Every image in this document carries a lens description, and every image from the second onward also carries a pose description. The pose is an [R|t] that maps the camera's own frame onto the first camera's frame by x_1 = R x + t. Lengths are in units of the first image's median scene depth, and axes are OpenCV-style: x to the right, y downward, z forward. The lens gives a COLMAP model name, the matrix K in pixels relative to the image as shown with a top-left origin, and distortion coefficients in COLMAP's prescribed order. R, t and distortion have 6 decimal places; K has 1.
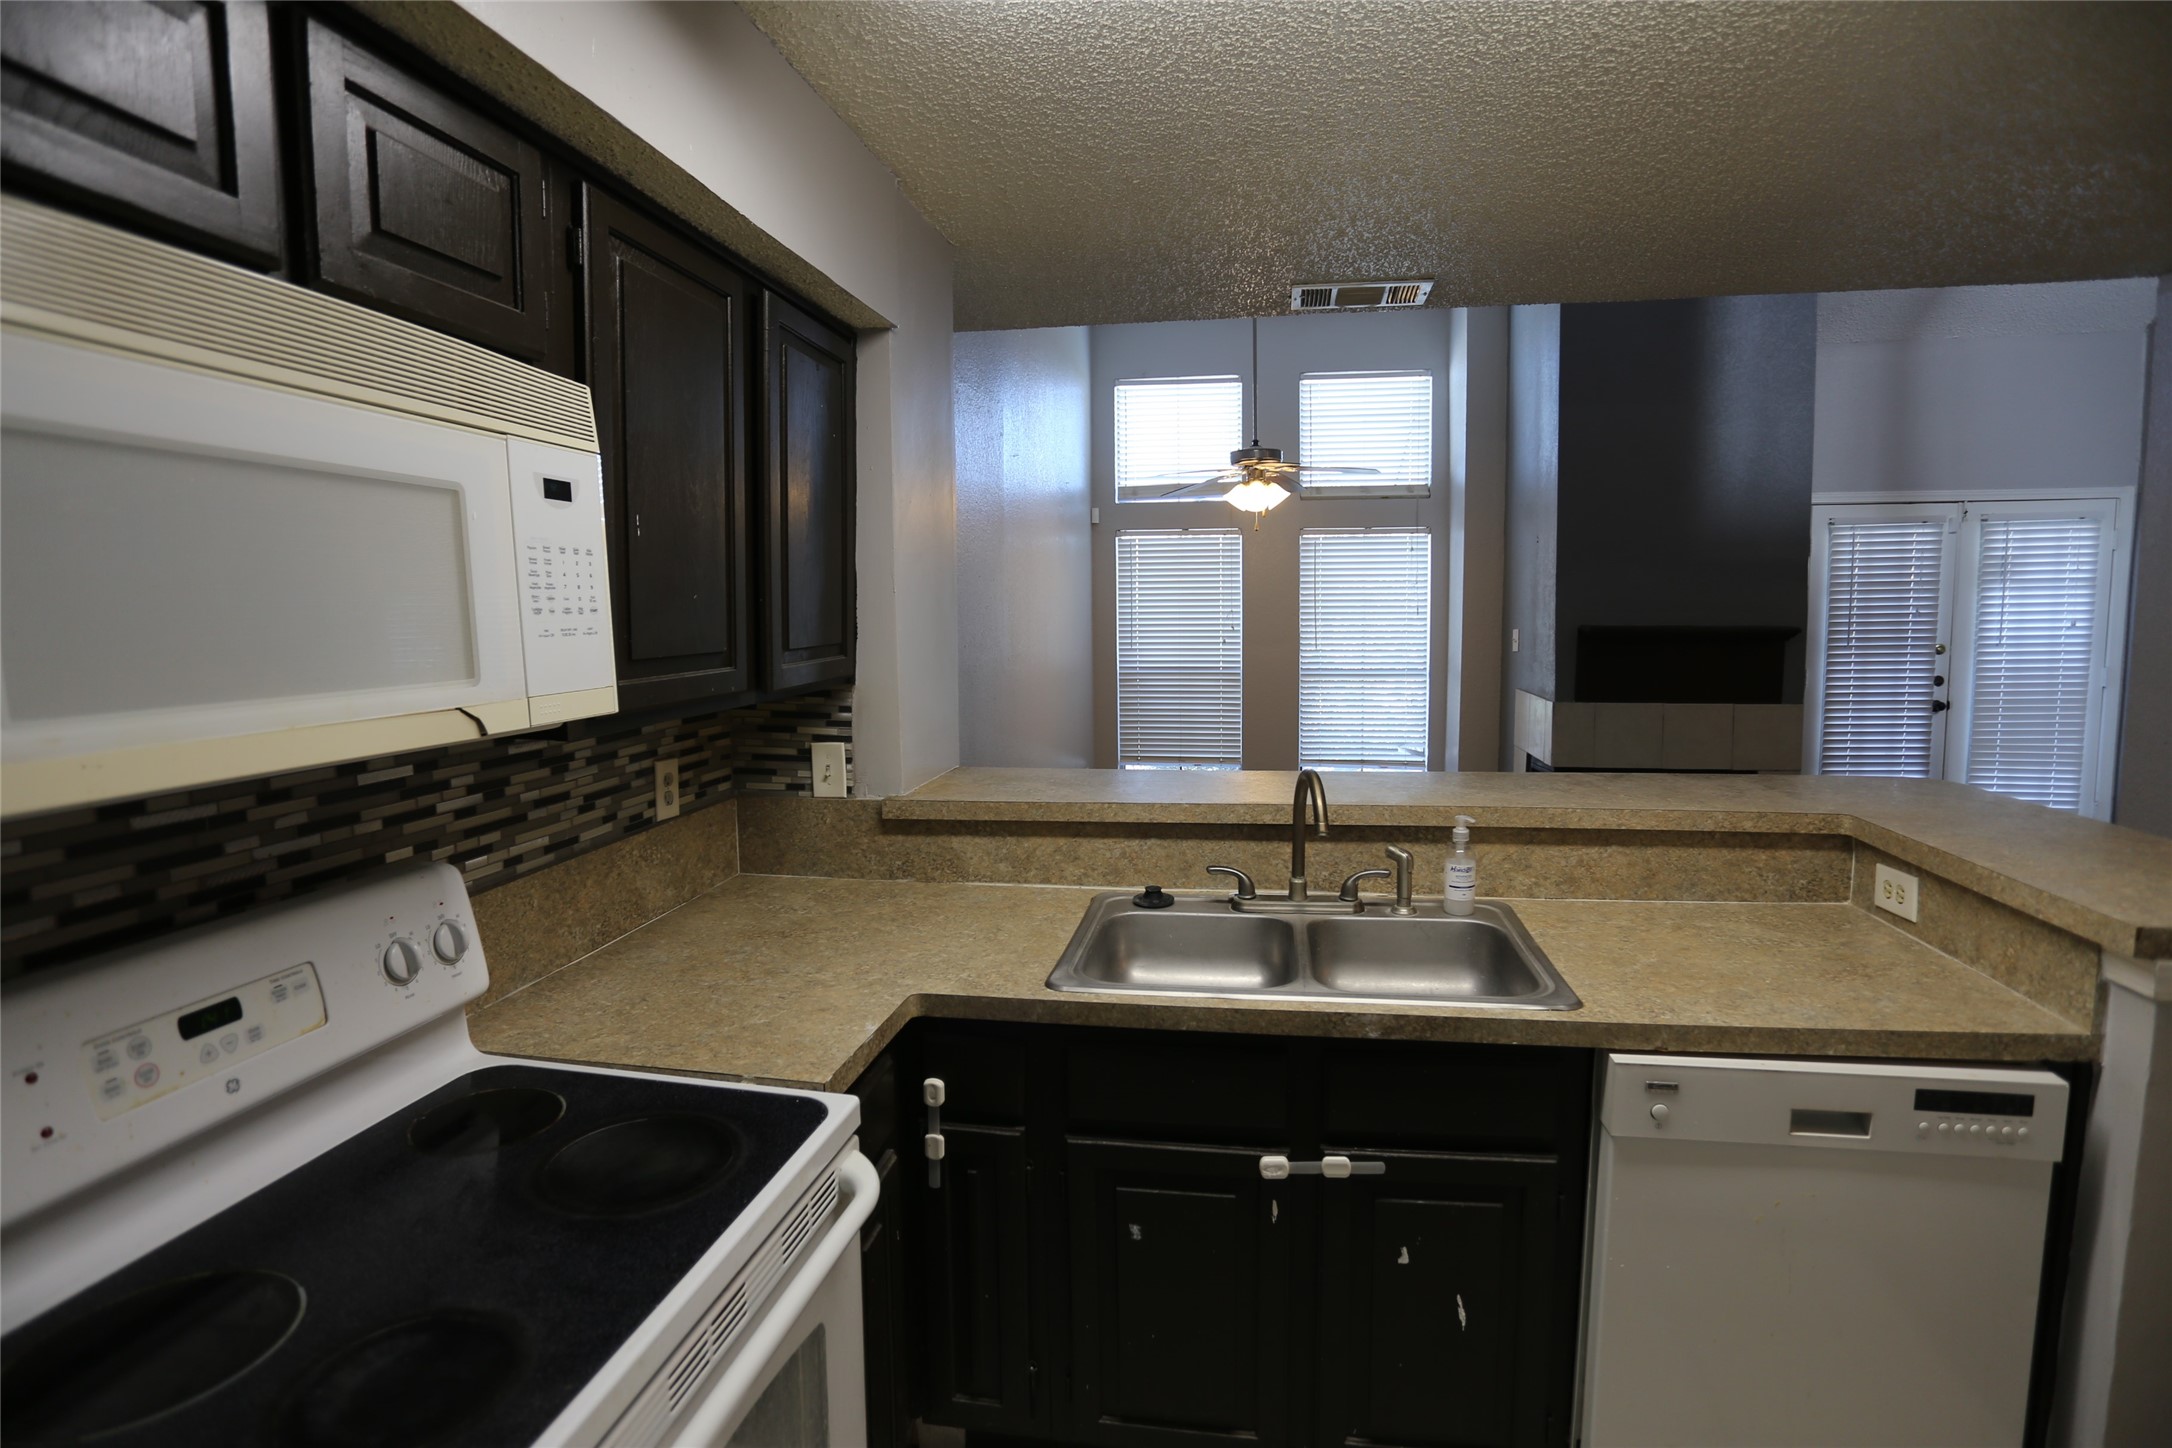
lens RADIAL K [[1058.0, 0, 1092.1], [0, 1058.0, 713.5], [0, 0, 1]] dist [-0.080380, 0.037135]
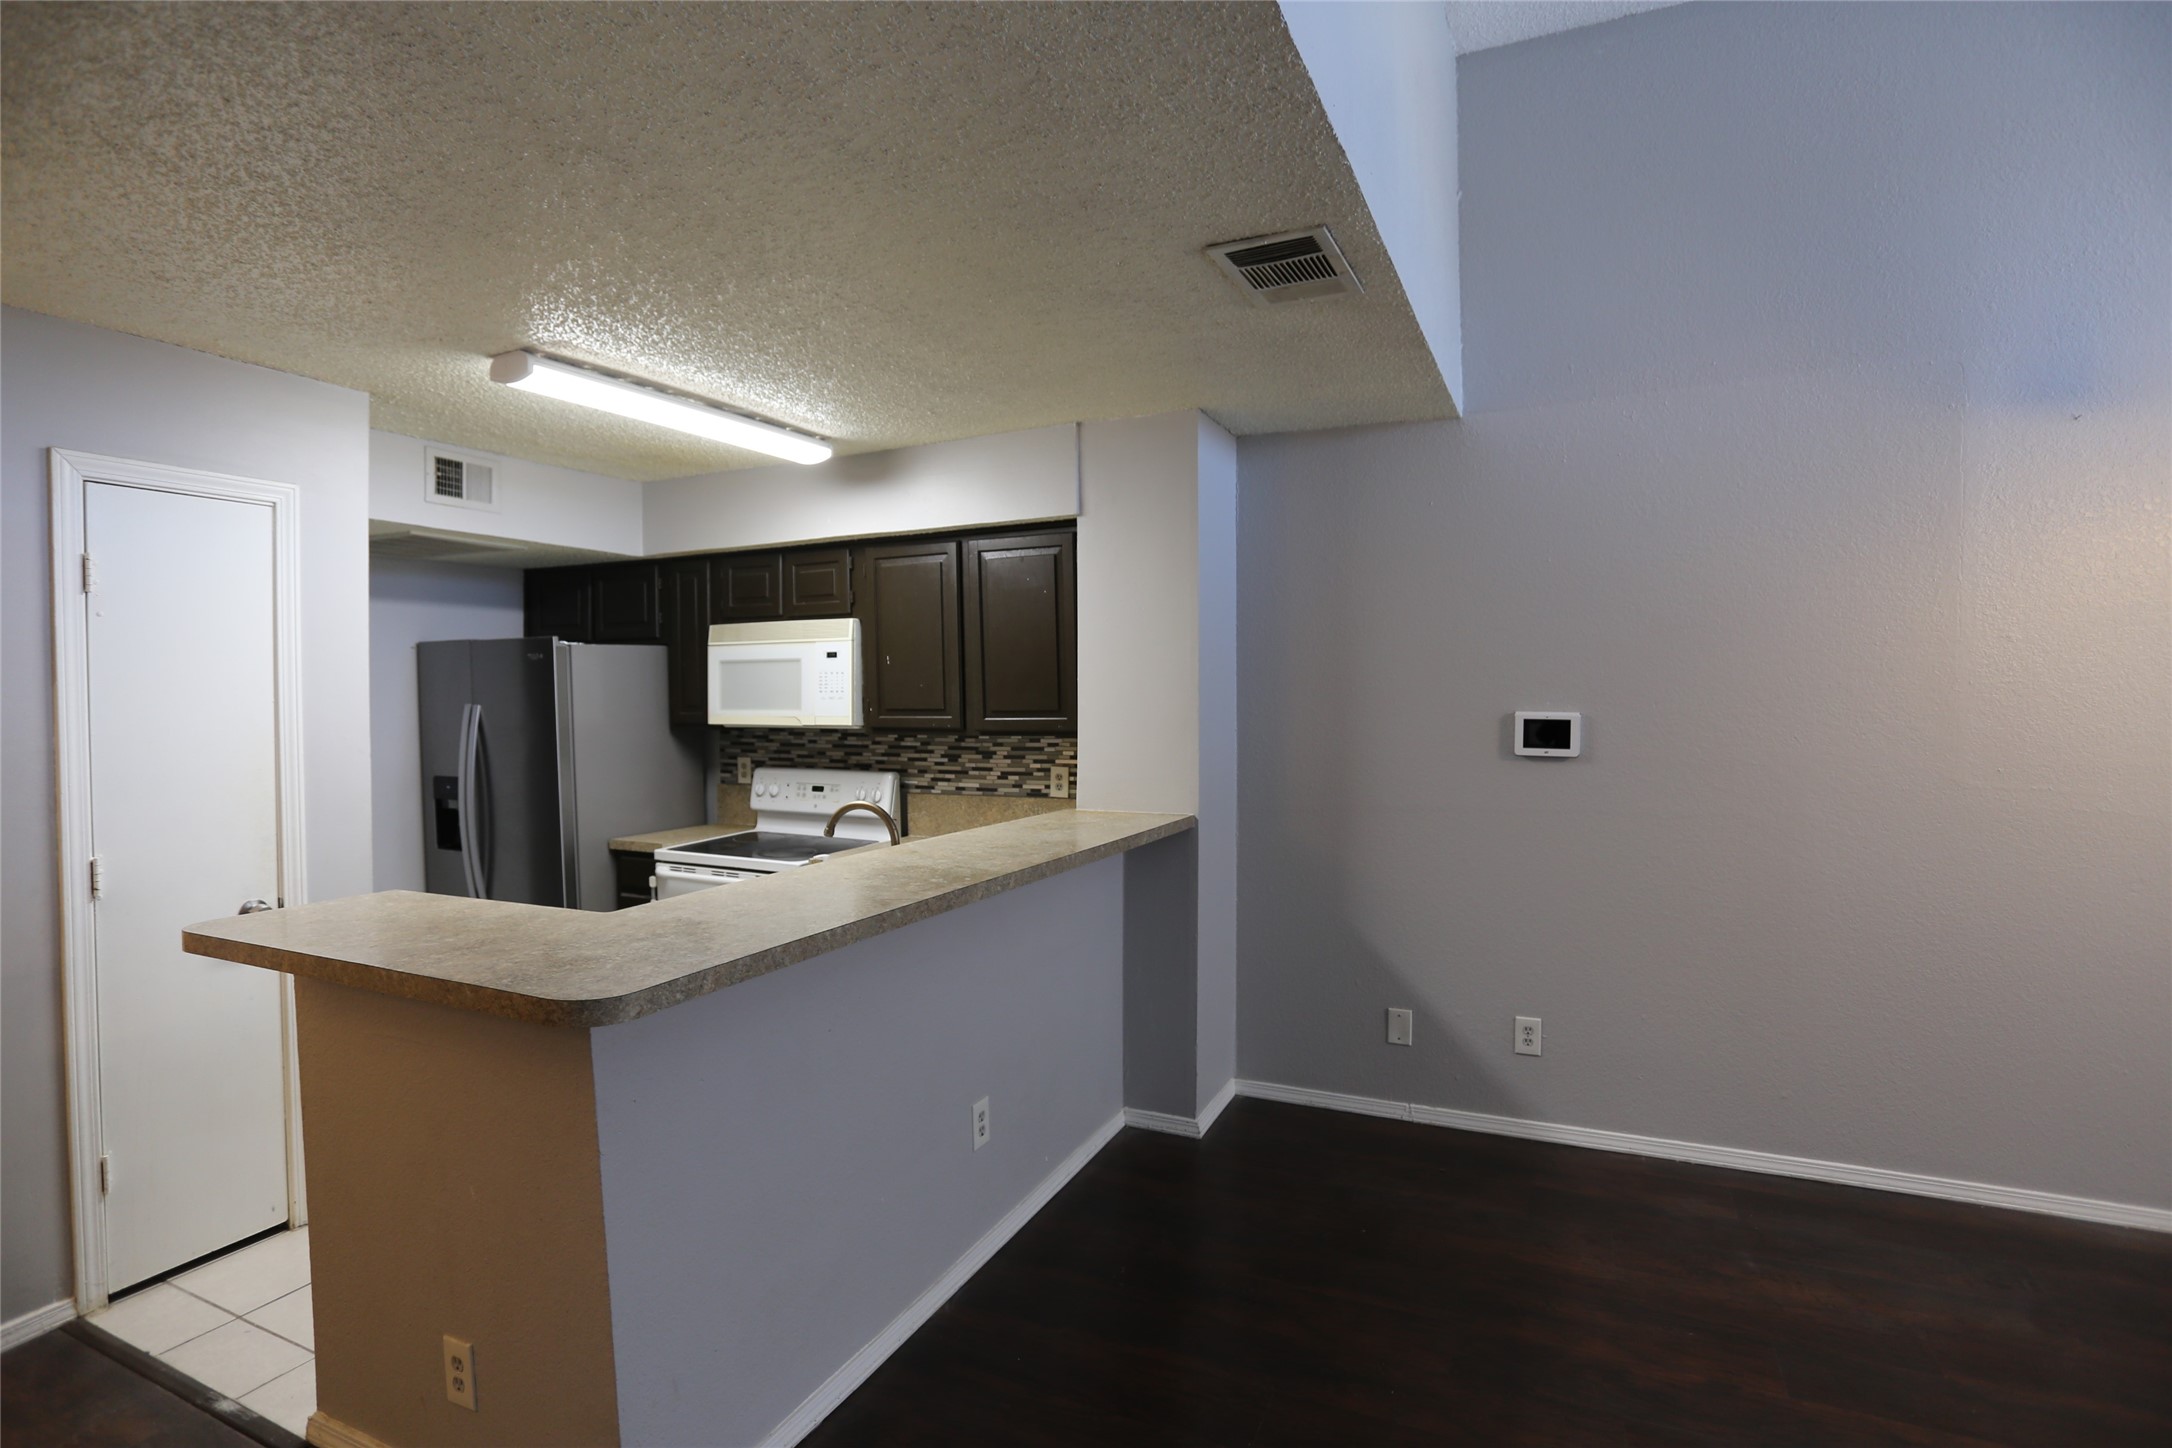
lens RADIAL K [[1058.0, 0, 1092.1], [0, 1058.0, 713.5], [0, 0, 1]] dist [-0.080380, 0.037135]
pose [[-0.260713, 0.039327, -0.964615, 1.812654], [-0.085631, 0.994290, 0.063681, -0.227599], [0.961611, 0.099204, -0.255857, 1.933294]]
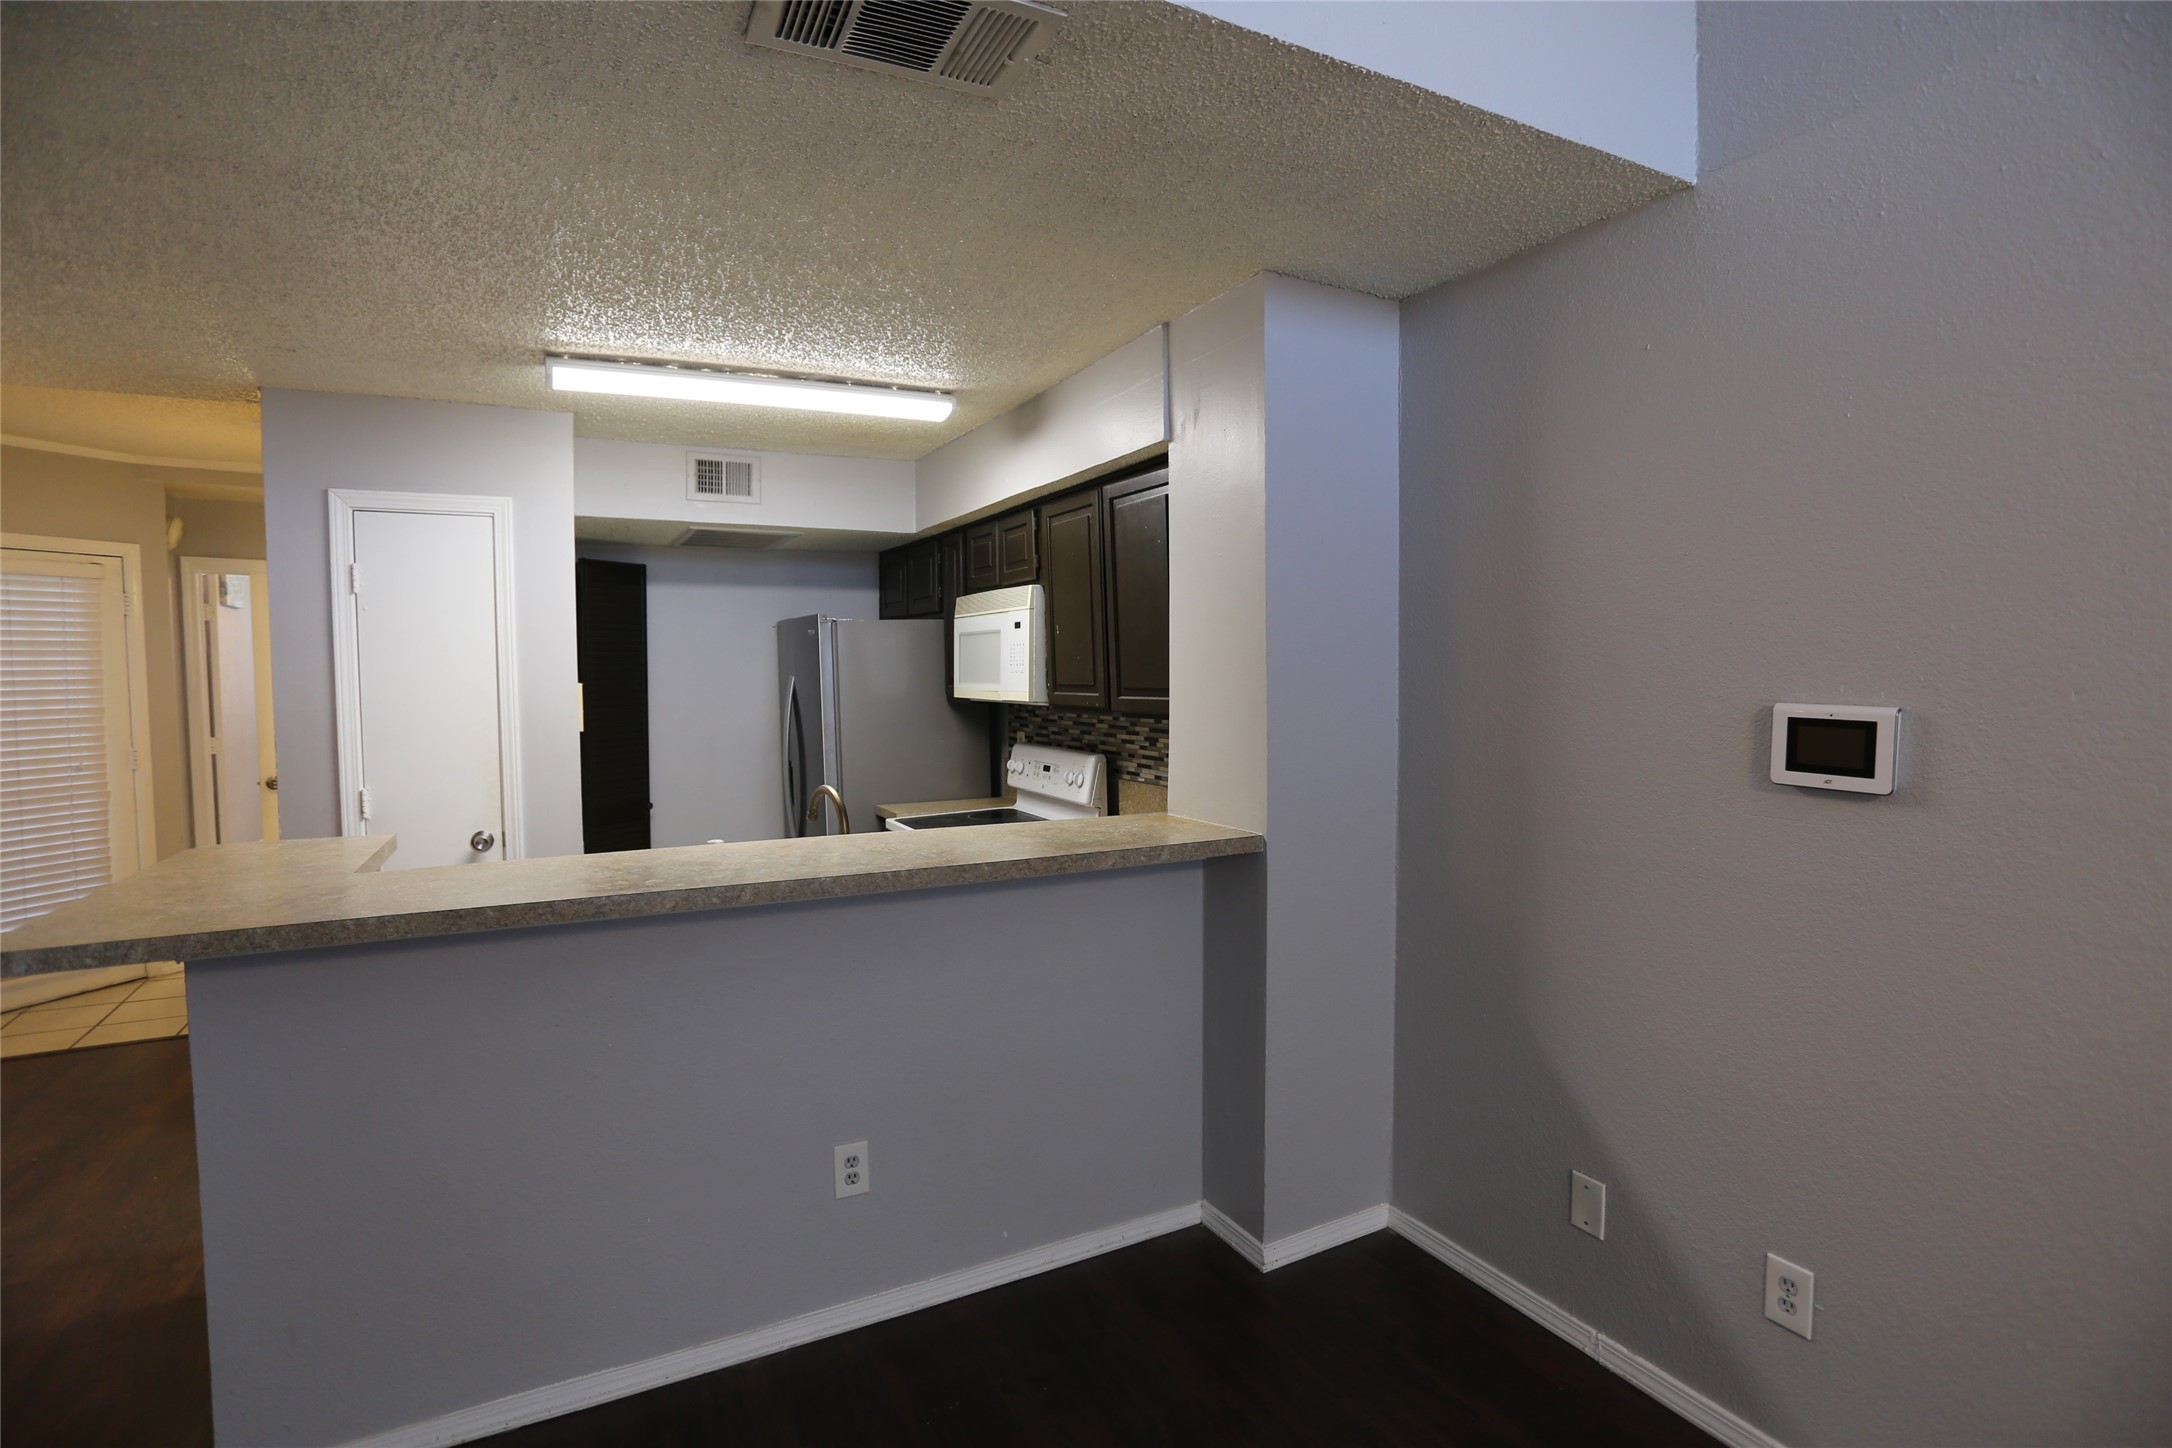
lens RADIAL K [[1058.0, 0, 1092.1], [0, 1058.0, 713.5], [0, 0, 1]] dist [-0.080380, 0.037135]
pose [[-0.792471, 0.048304, -0.607994, 0.881516], [-0.041438, 0.990291, 0.132688, -0.275613], [0.608501, 0.130346, -0.782775, 2.612385]]
